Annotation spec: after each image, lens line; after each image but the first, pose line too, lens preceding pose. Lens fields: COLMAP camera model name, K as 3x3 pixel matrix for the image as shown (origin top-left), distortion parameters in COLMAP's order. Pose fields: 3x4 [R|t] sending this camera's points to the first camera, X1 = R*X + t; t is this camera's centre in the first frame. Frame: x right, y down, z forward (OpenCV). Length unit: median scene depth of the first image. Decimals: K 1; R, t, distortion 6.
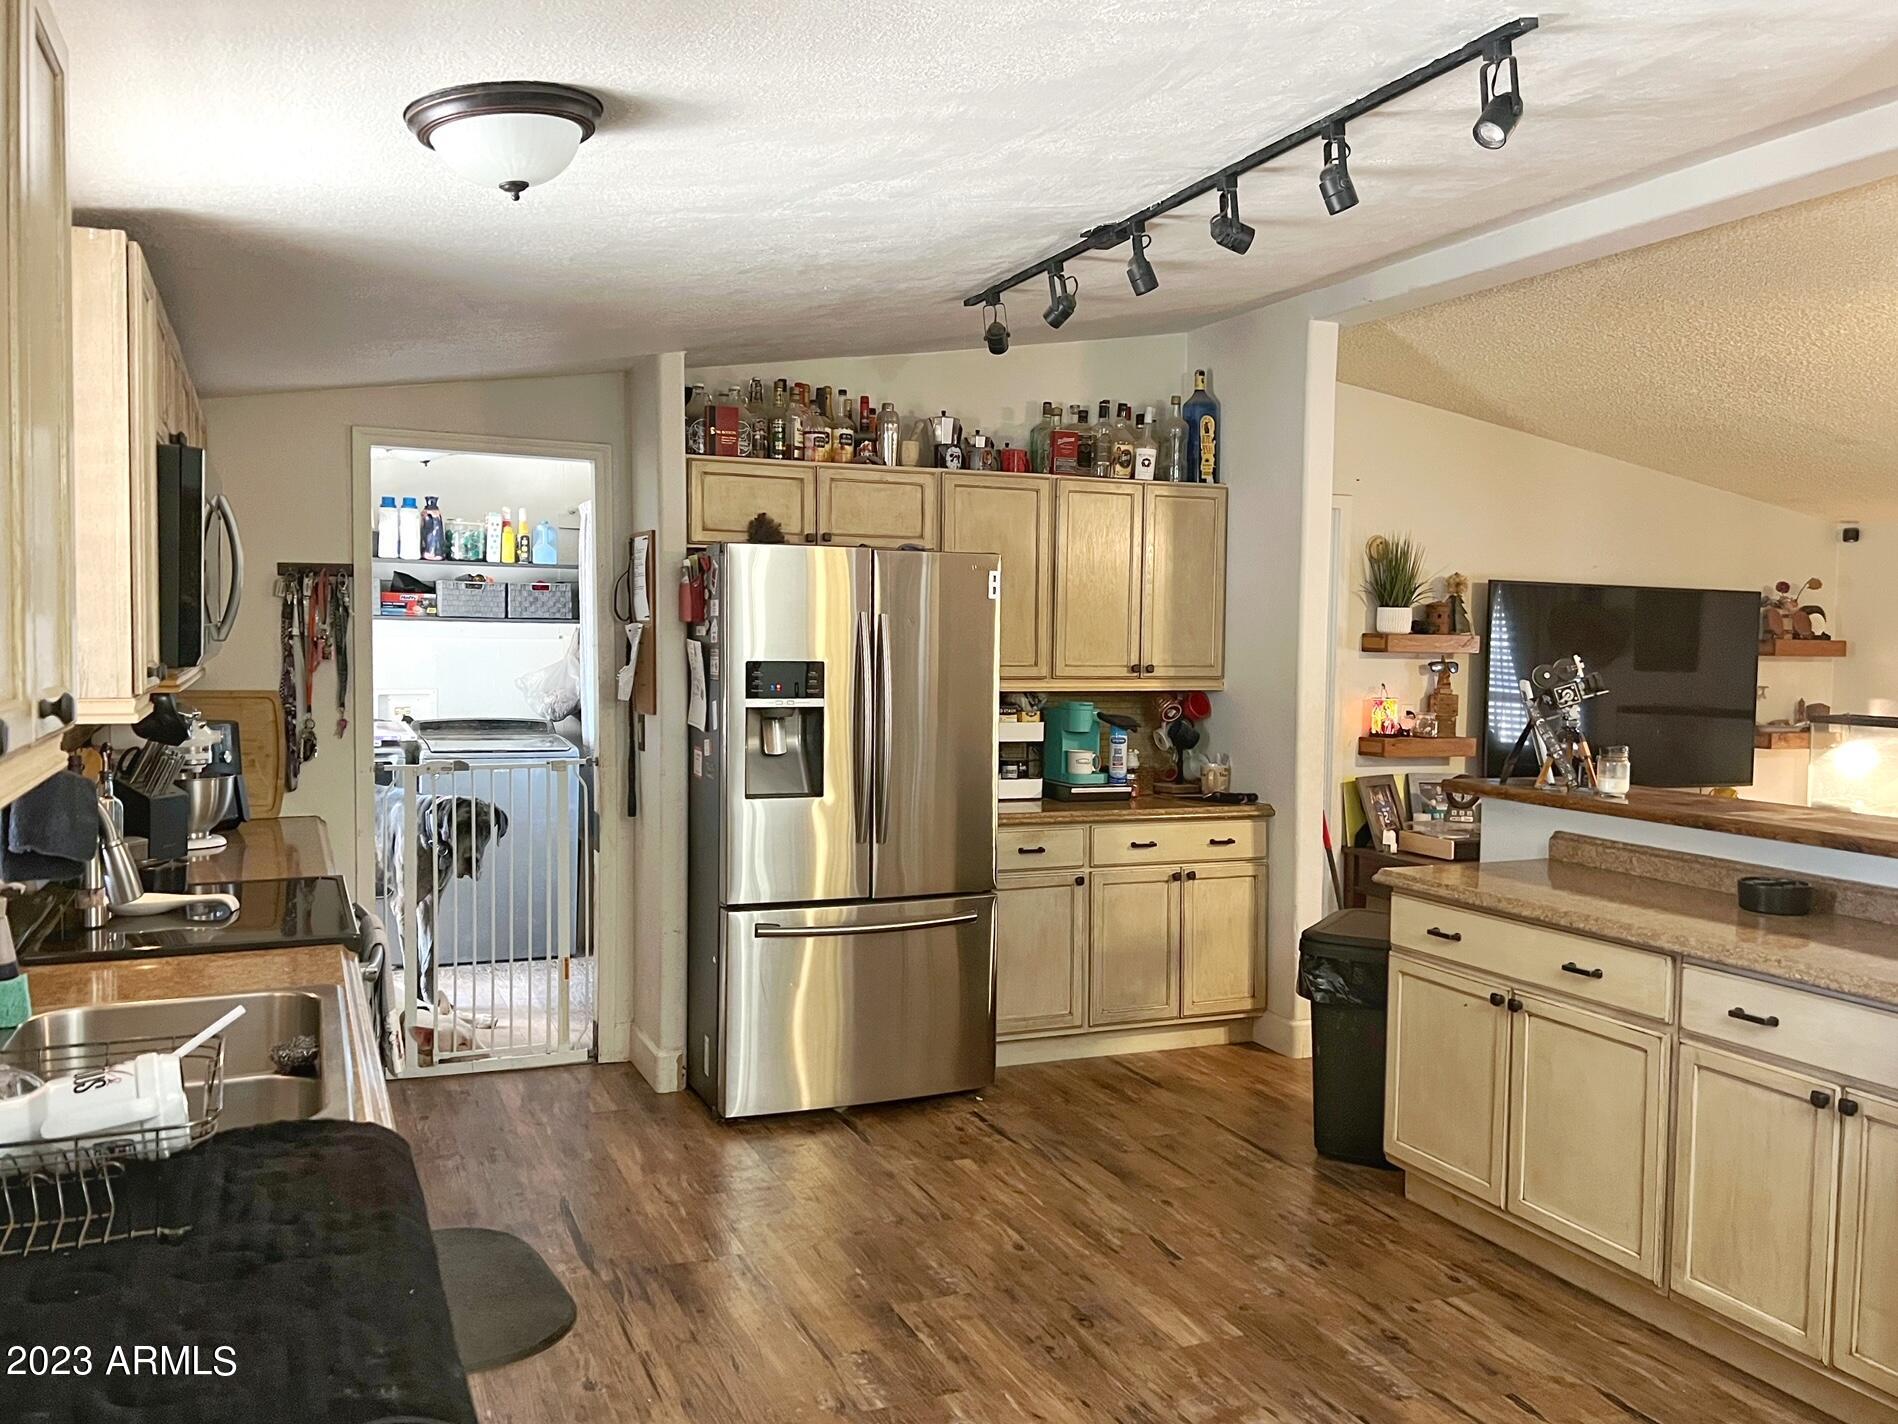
lens RADIAL K [[1460.0, 0, 928.3], [0, 1460.0, 720.4], [0, 0, 1]] dist [0.013972, 0.006218]
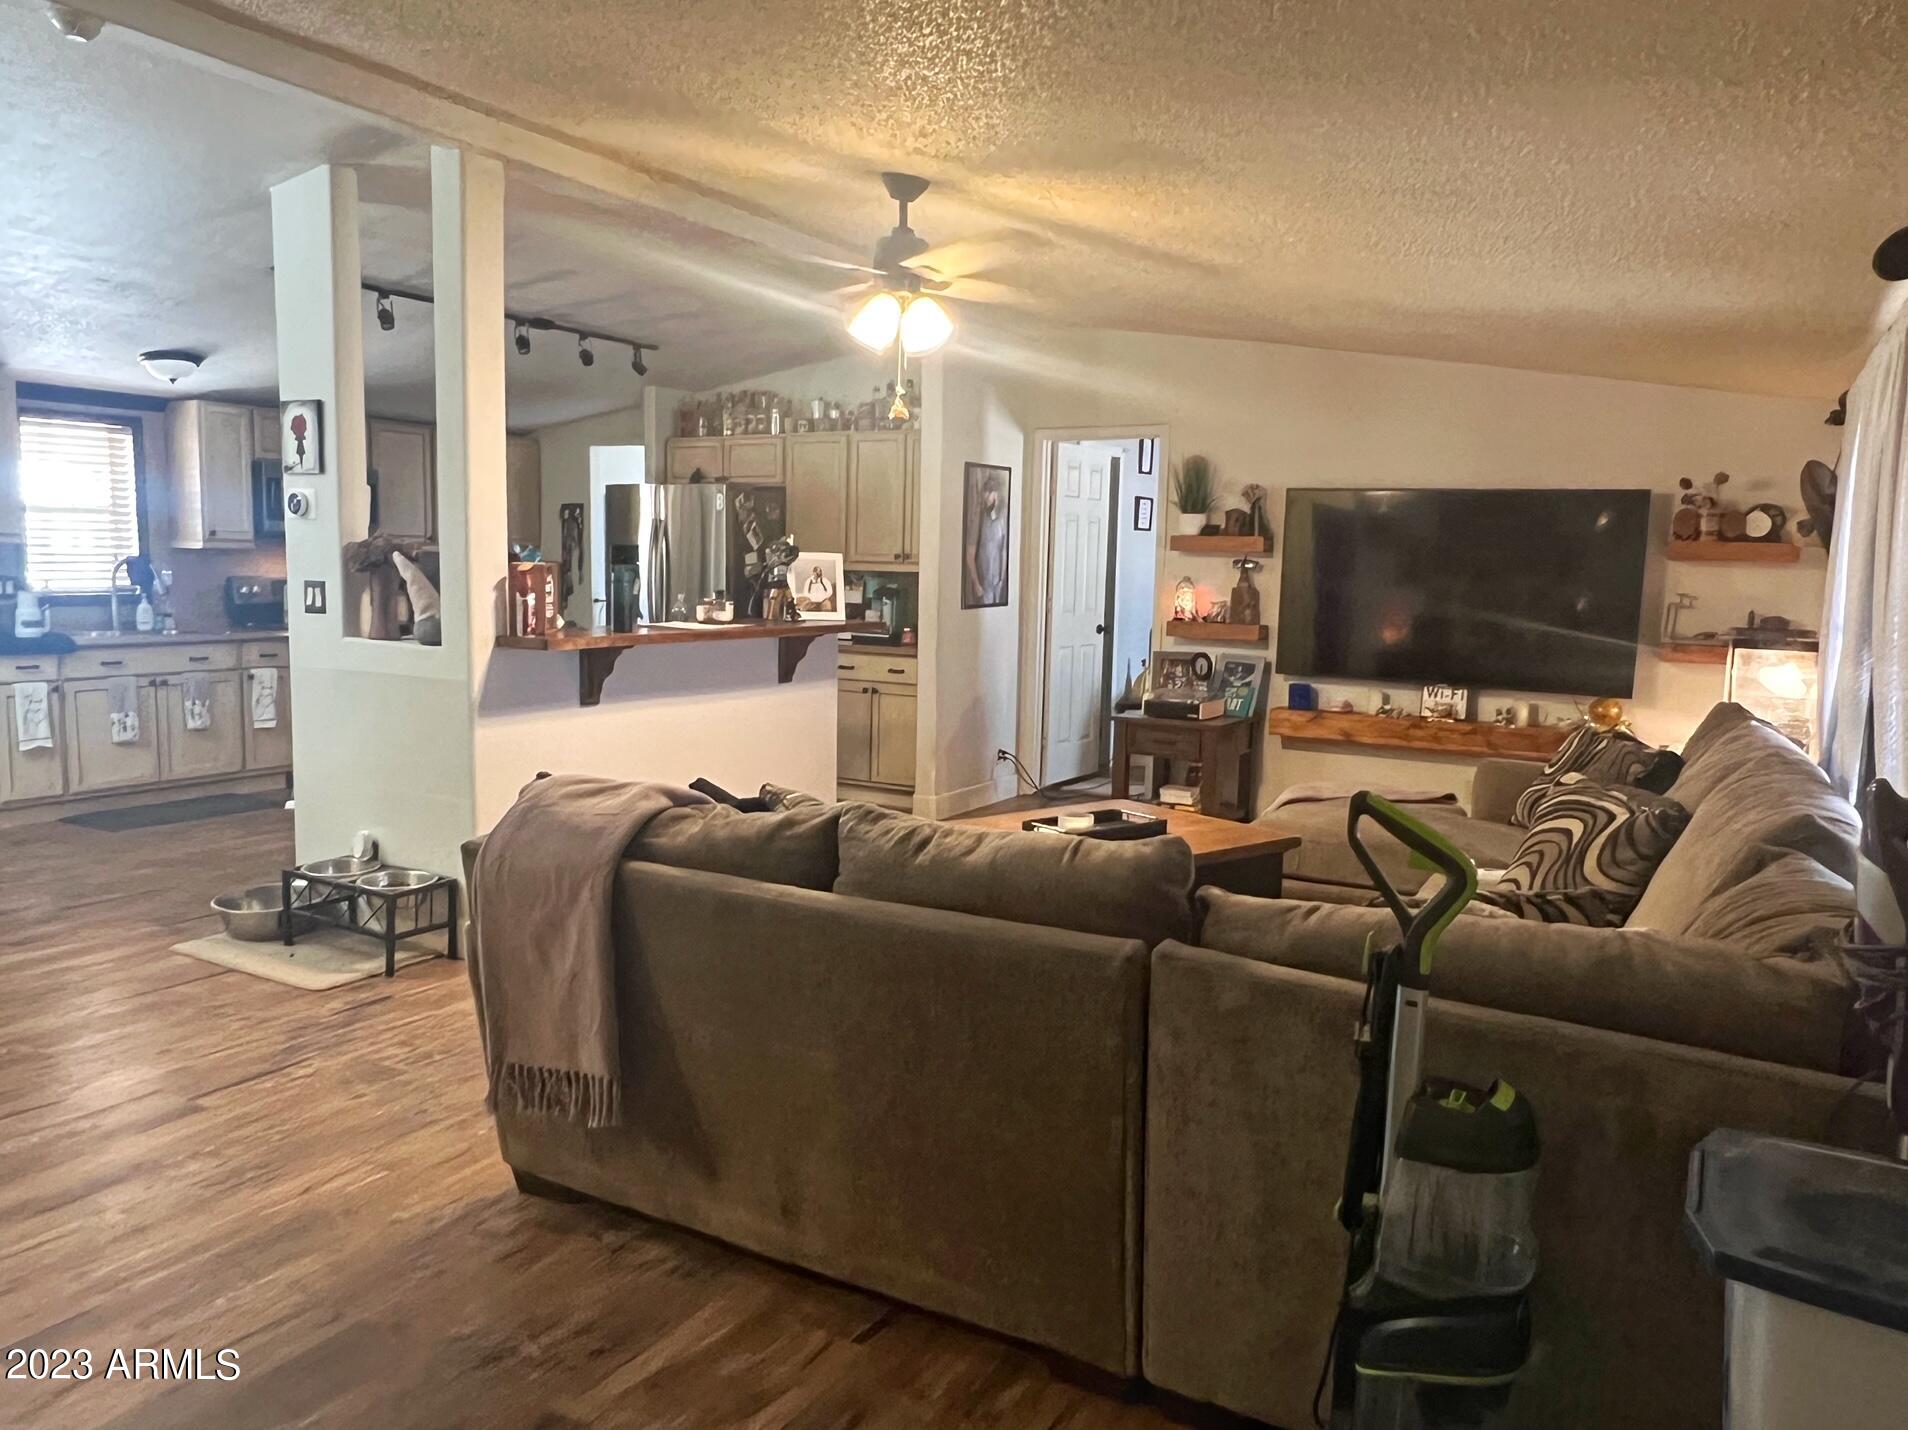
lens RADIAL K [[1343.1, 0, 954.0], [0, 1343.1, 715.0], [0, 0, 1]] dist [-0.008236, 0.001823]
pose [[0.628630, 0.089602, -0.772526, 1.074843], [-0.060610, 0.995964, 0.066197, 0.027423], [0.775339, 0.005209, 0.631524, 0.145020]]
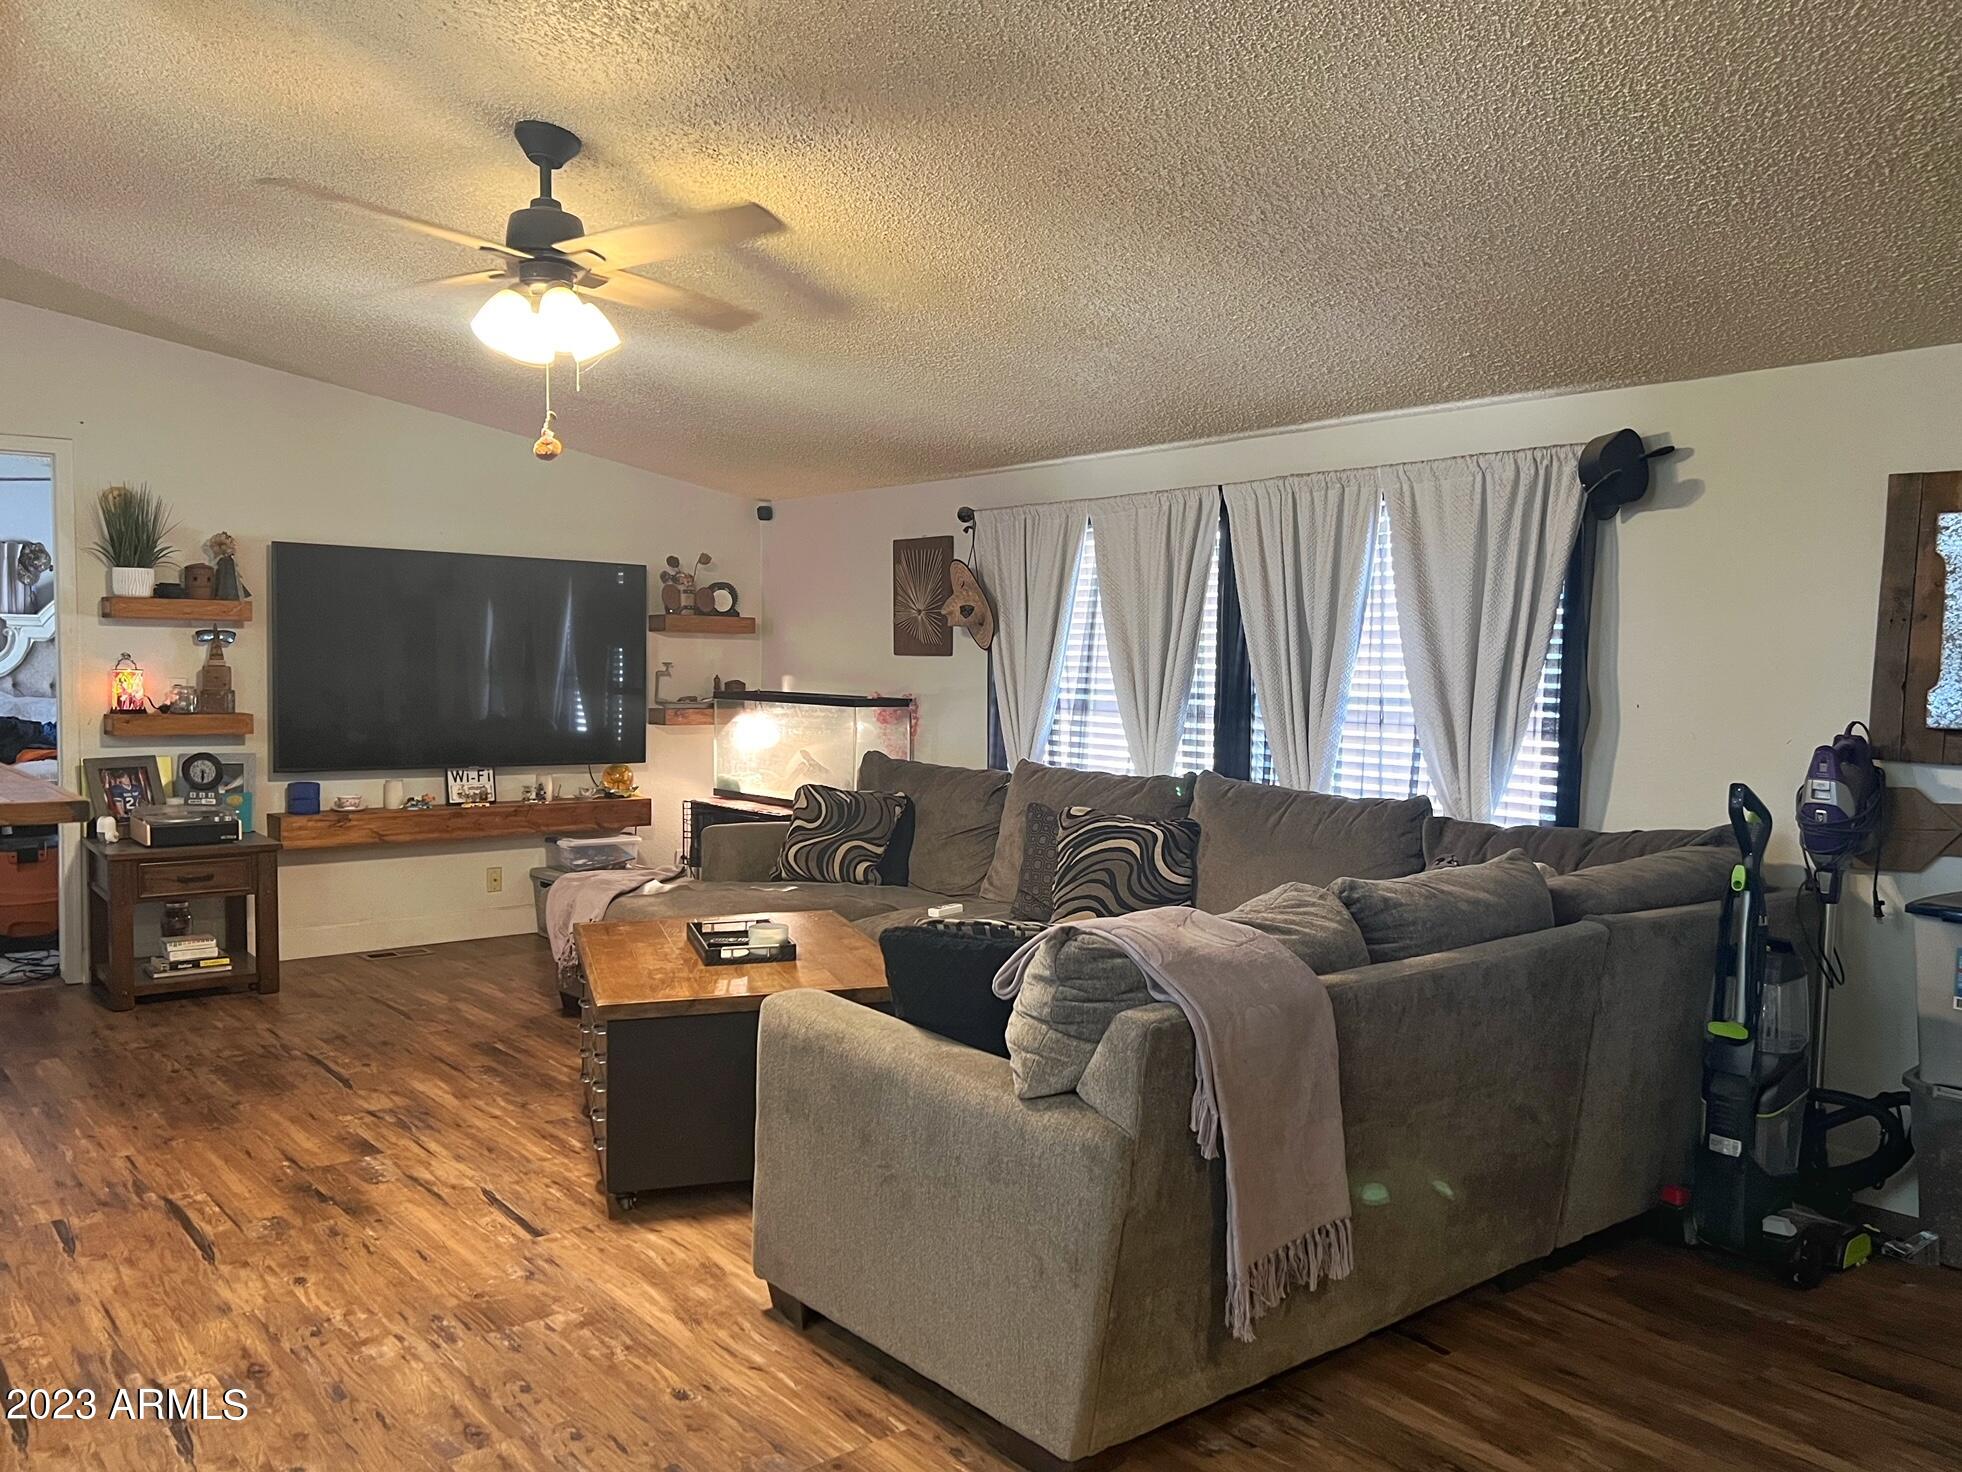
lens RADIAL K [[1509.2, 0, 959.6], [0, 1509.2, 744.7], [0, 0, 1]] dist [0.013972, 0.006218]
pose [[0.955349, -0.018436, 0.294906, 0.525236], [0.018127, 0.999829, 0.003782, 0.036323], [-0.294925, 0.001733, 0.955519, -0.033780]]
